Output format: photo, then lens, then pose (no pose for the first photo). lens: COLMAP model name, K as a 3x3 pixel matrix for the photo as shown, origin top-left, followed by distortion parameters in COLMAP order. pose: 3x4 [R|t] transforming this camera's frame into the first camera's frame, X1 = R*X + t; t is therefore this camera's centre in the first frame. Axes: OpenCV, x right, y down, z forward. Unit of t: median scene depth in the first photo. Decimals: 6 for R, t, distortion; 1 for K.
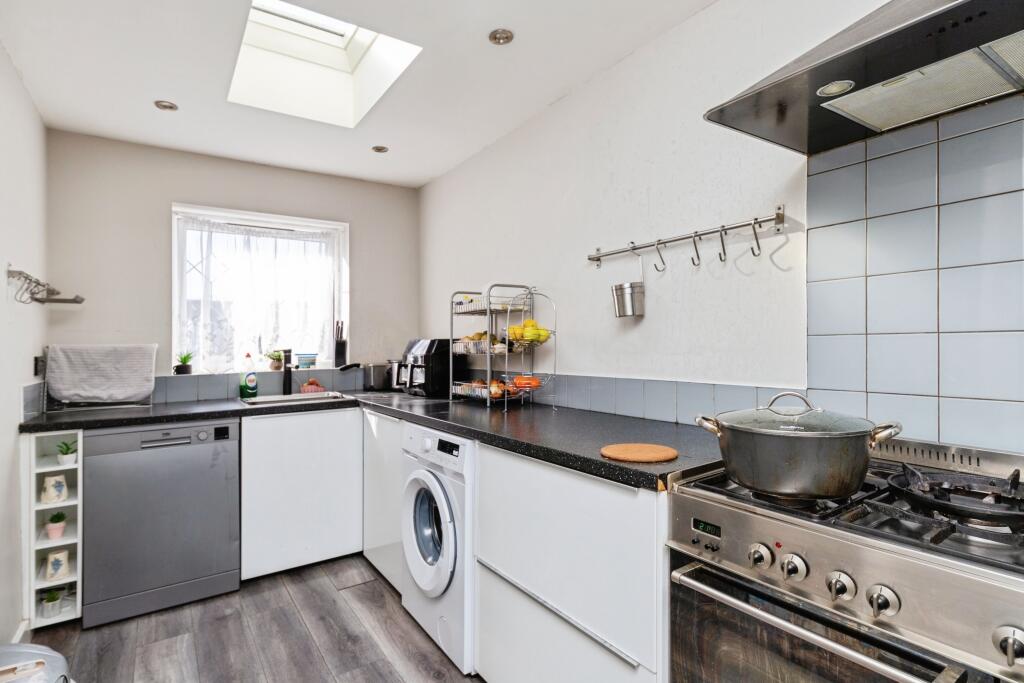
lens RADIAL K [[516.4, 0, 512.0], [0, 516.4, 341.5], [0, 0, 1]] dist [-0.000757, -0.000271]
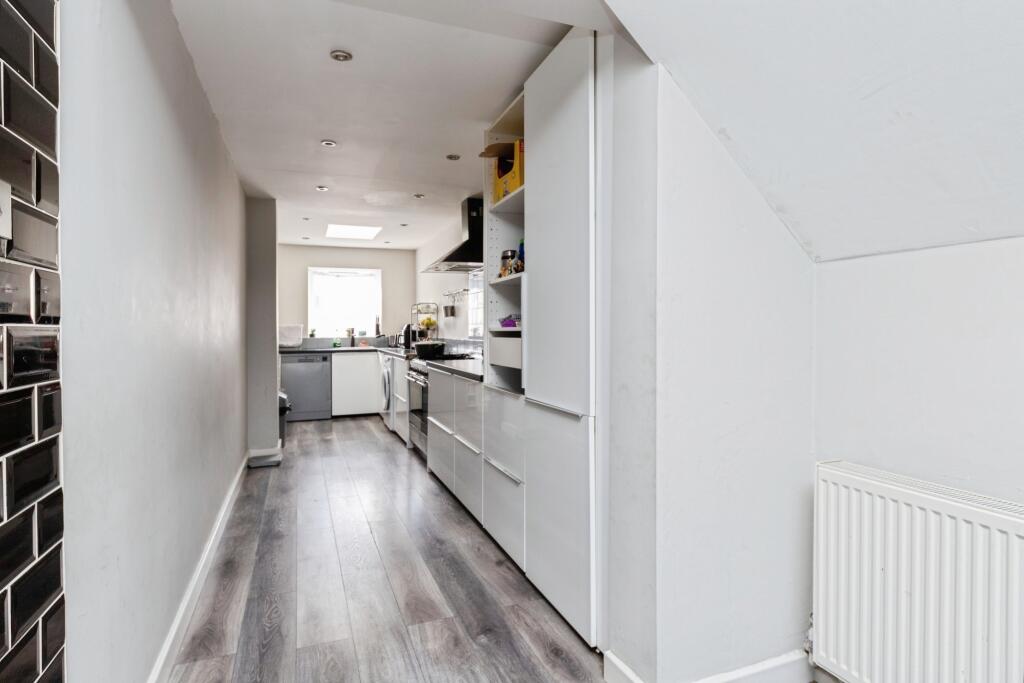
lens RADIAL K [[558.8, 0, 512.0], [0, 558.8, 341.5], [0, 0, 1]] dist [0.000441, 0.000030]
pose [[0.972278, 0.015651, -0.233306, 0.904871], [-0.008363, 0.999447, 0.032197, -0.010832], [0.233680, -0.029353, 0.971870, -1.358344]]
